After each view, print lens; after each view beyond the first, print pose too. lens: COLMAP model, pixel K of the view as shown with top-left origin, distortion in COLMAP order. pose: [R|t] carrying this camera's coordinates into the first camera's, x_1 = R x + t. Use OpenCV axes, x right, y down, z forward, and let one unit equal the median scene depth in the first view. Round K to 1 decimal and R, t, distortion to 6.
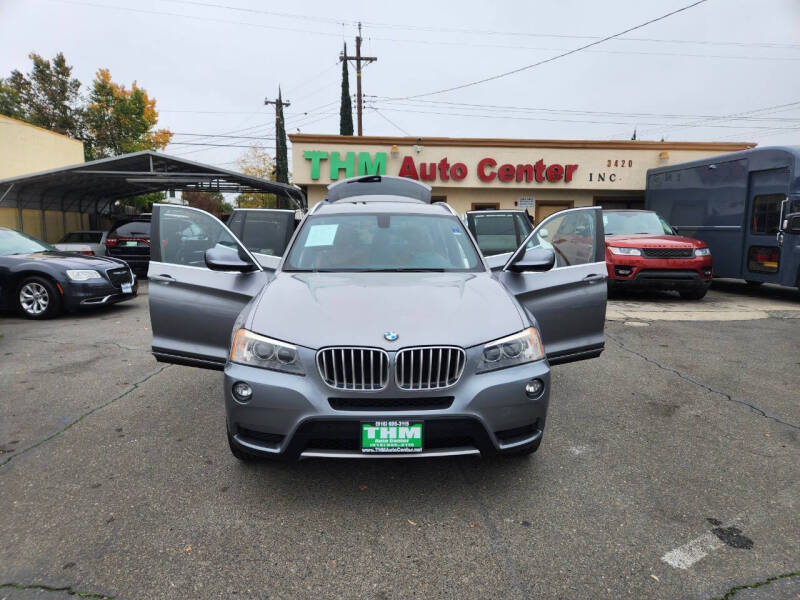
lens RADIAL K [[529.0, 0, 400.1], [0, 529.0, 300.4], [0, 0, 1]] dist [0.078321, -0.059673]
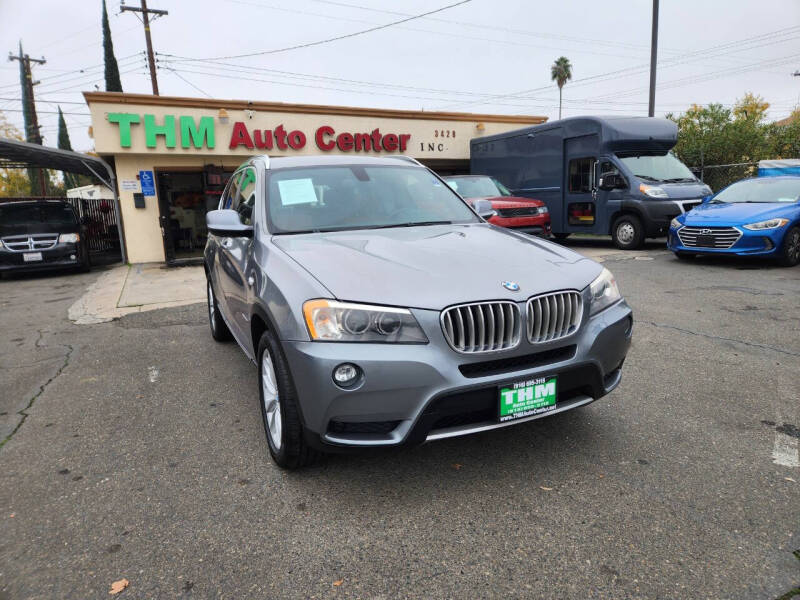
lens RADIAL K [[529.0, 0, 406.5], [0, 529.0, 291.9], [0, 0, 1]] dist [0.078321, -0.059673]
pose [[0.924076, -0.103599, 0.367900, -0.152800], [0.094029, 0.994601, 0.043897, 0.006990], [-0.370462, -0.005971, 0.928829, 0.076288]]
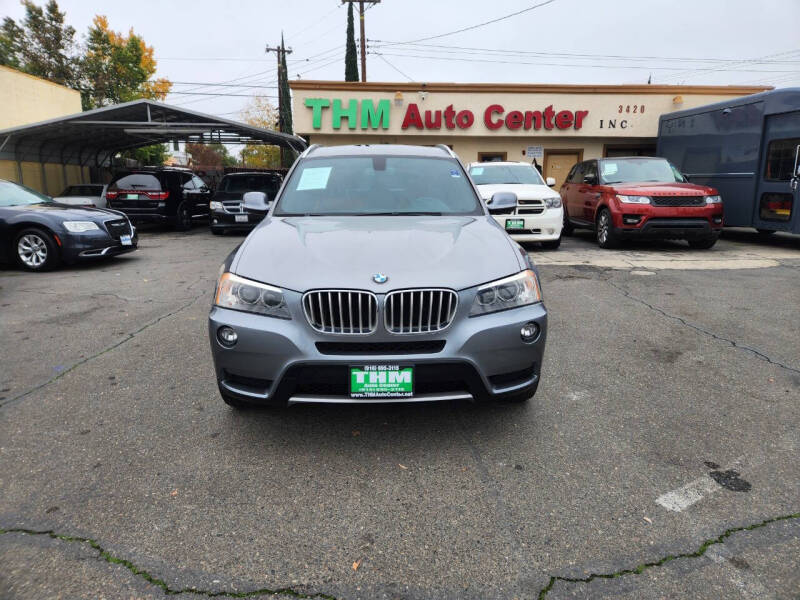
lens RADIAL K [[529.0, 0, 404.5], [0, 529.0, 292.5], [0, 0, 1]] dist [0.078321, -0.059673]
pose [[0.999958, -0.005250, -0.007578, 0.010452], [0.005764, 0.997568, 0.069462, 0.008207], [0.007194, -0.069503, 0.997556, 0.013185]]
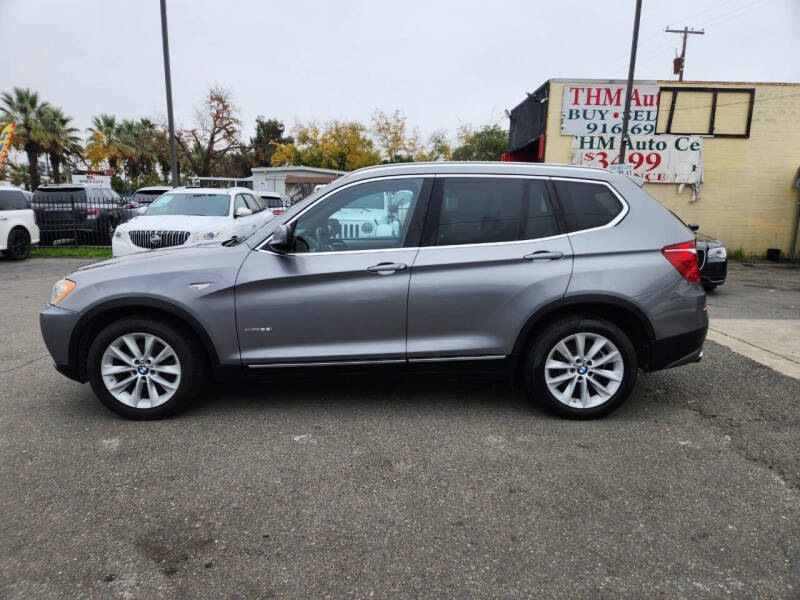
lens RADIAL K [[529.0, 0, 399.1], [0, 529.0, 295.4], [0, 0, 1]] dist [0.078321, -0.059673]
pose [[-0.045810, 0.160395, -0.985989, 0.475965], [-0.142103, 0.975942, 0.165363, -0.073704], [0.988791, 0.147687, -0.021916, 0.600044]]
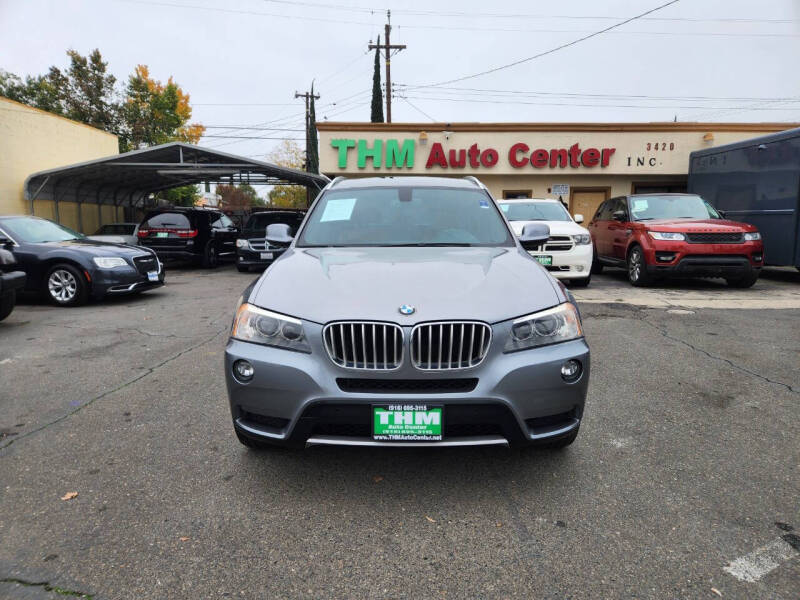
lens RADIAL K [[529.0, 0, 400.8], [0, 529.0, 298.2], [0, 0, 1]] dist [0.078321, -0.059673]
pose [[0.998401, 0.000497, -0.056523, 0.007038], [-0.000124, 0.999978, 0.006605, 0.012920], [0.056525, -0.006587, 0.998379, 0.034649]]
